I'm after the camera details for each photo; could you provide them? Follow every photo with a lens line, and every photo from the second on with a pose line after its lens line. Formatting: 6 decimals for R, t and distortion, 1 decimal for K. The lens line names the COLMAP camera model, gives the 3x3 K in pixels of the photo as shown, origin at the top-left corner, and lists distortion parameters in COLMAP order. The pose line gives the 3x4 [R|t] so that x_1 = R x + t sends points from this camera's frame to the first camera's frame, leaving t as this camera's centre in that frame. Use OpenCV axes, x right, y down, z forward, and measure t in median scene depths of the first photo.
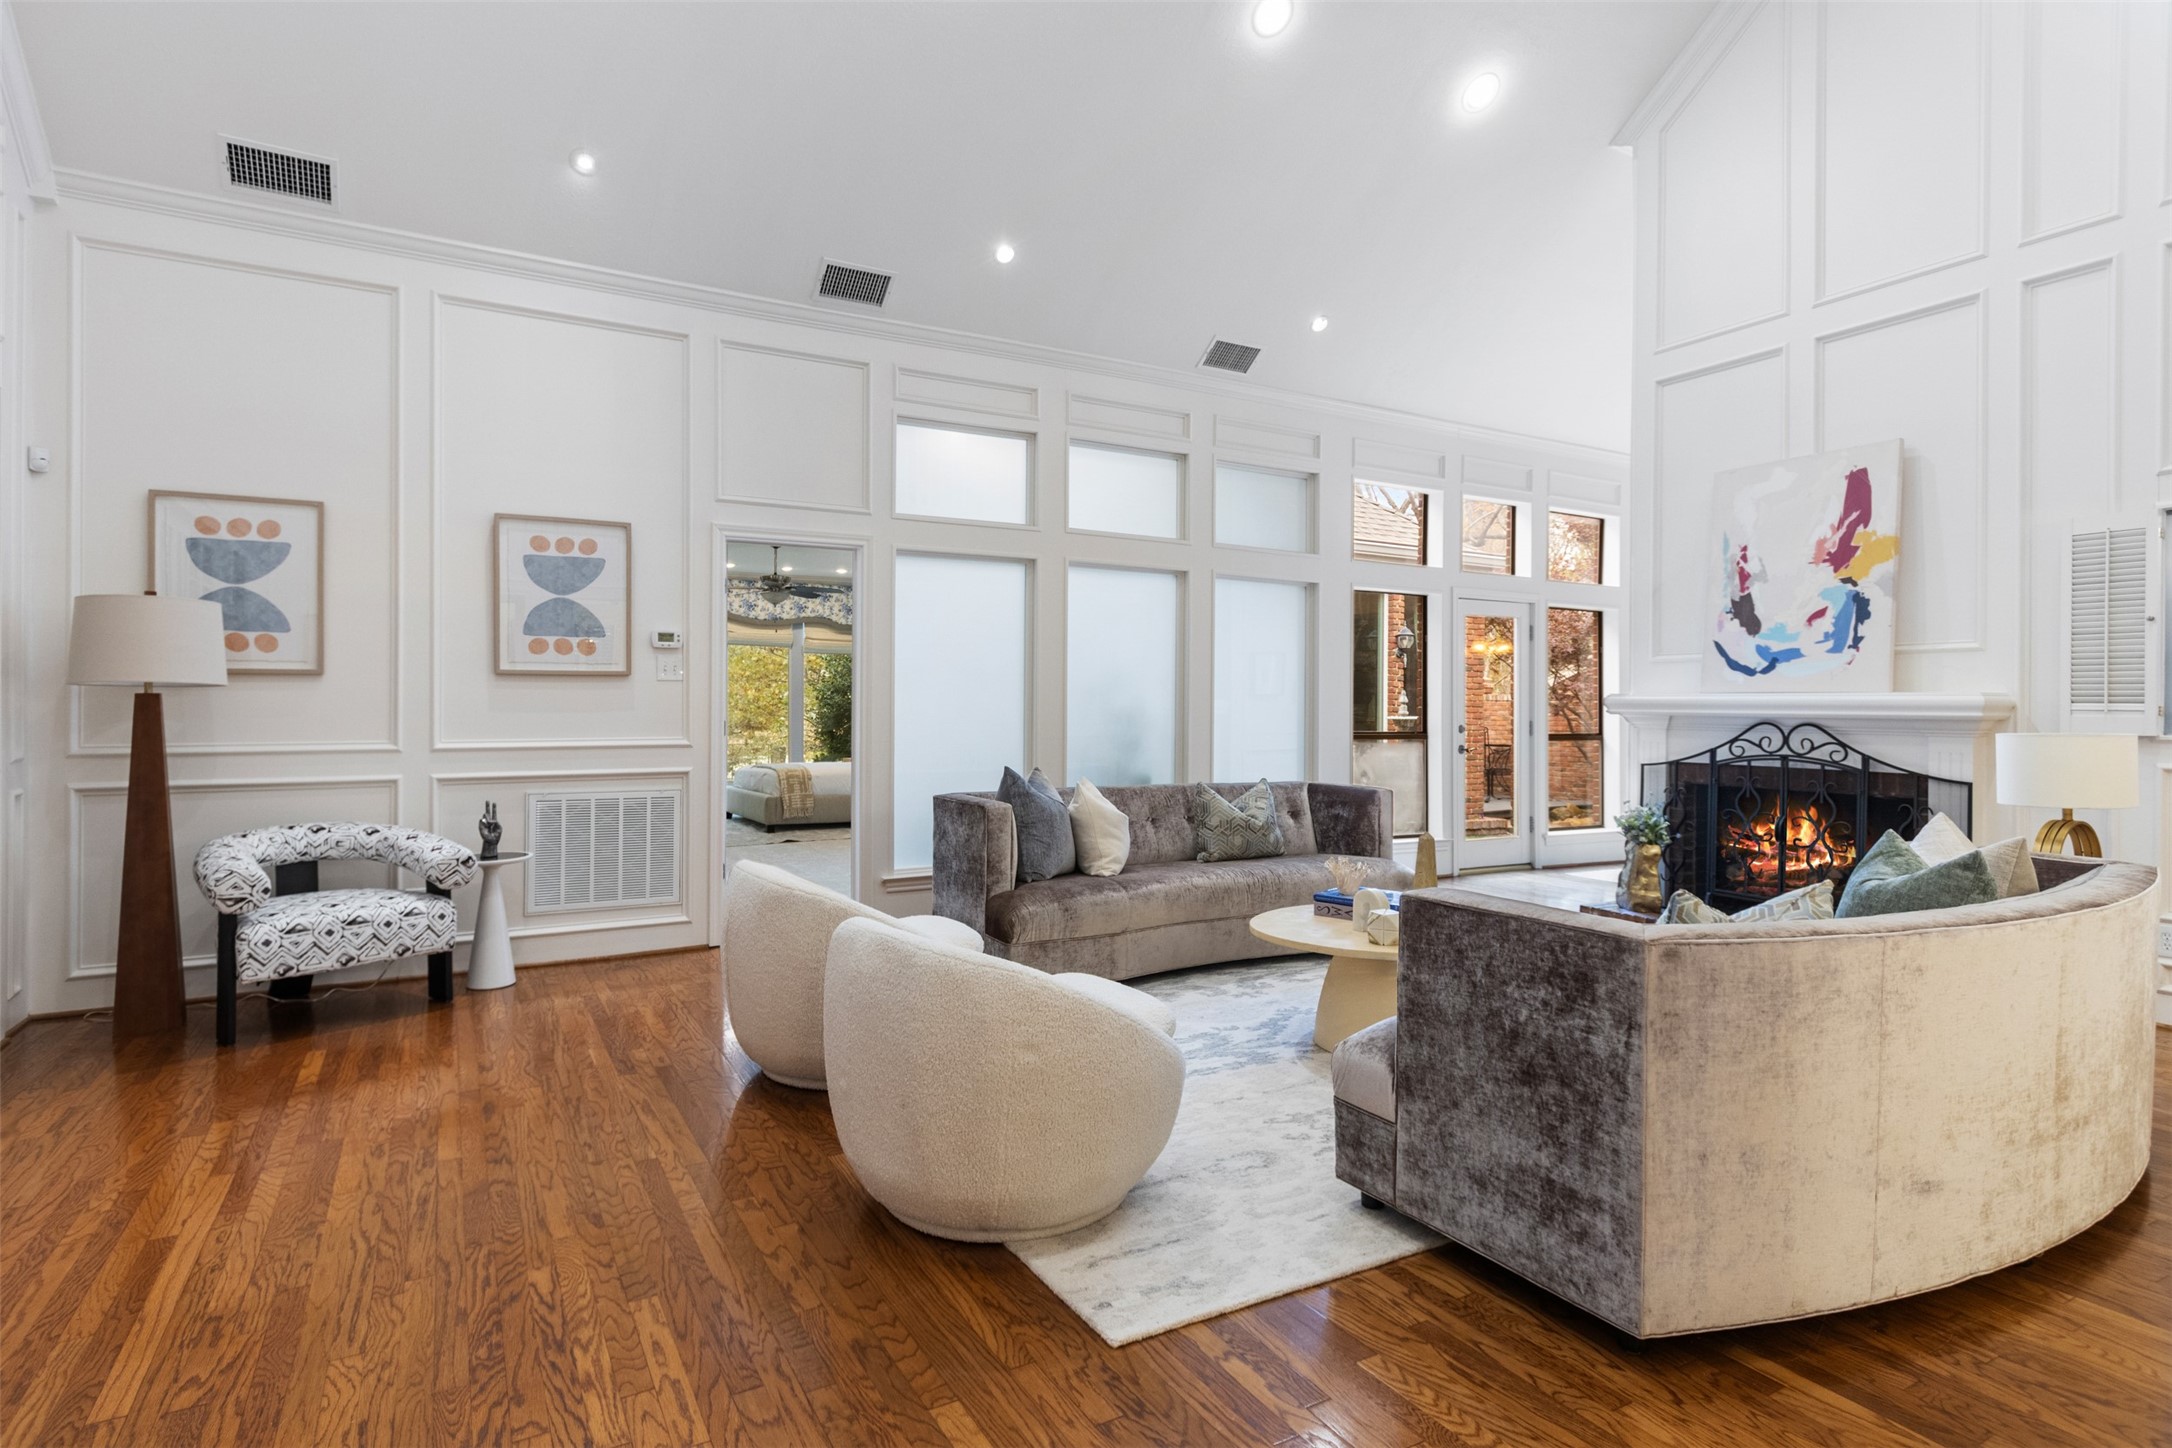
lens RADIAL K [[1120.9, 0, 1084.3], [0, 1120.9, 717.5], [0, 0, 1]] dist [-0.000161, -0.000003]
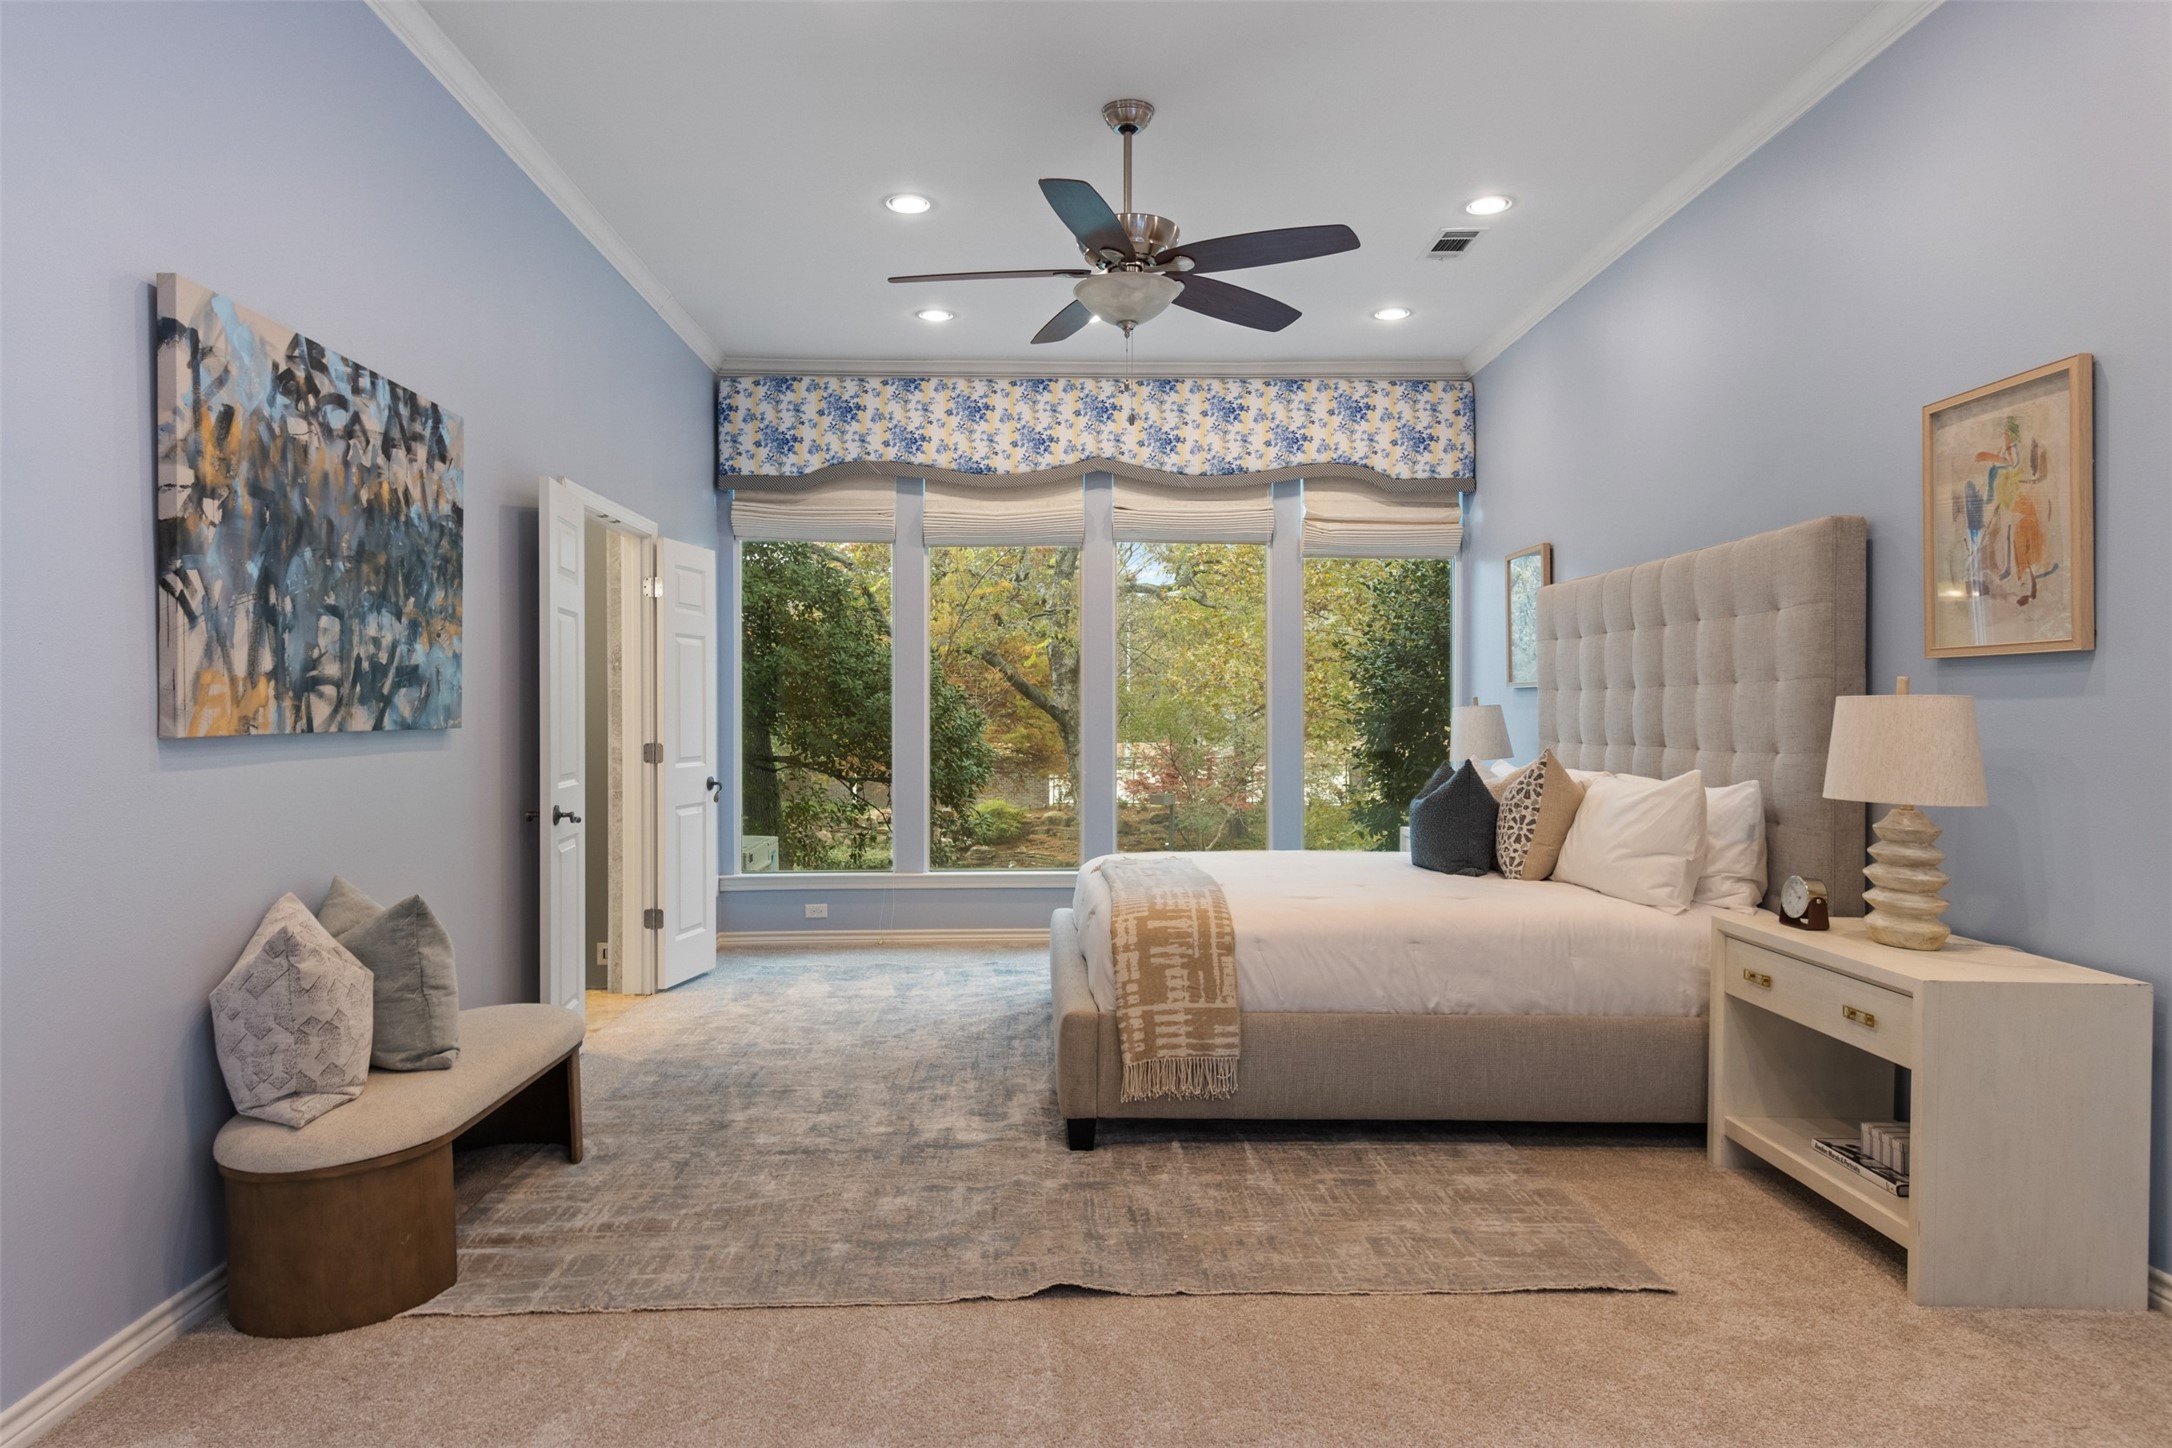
lens RADIAL K [[1305.8, 0, 1084.1], [0, 1305.8, 724.8], [0, 0, 1]] dist [-0.000340, -0.000011]
pose [[0.881013, -0.002097, -0.473087, -0.104256], [0.002198, 0.999998, -0.000338, 0.001379], [0.473086, -0.000742, 0.881016, 0.577920]]
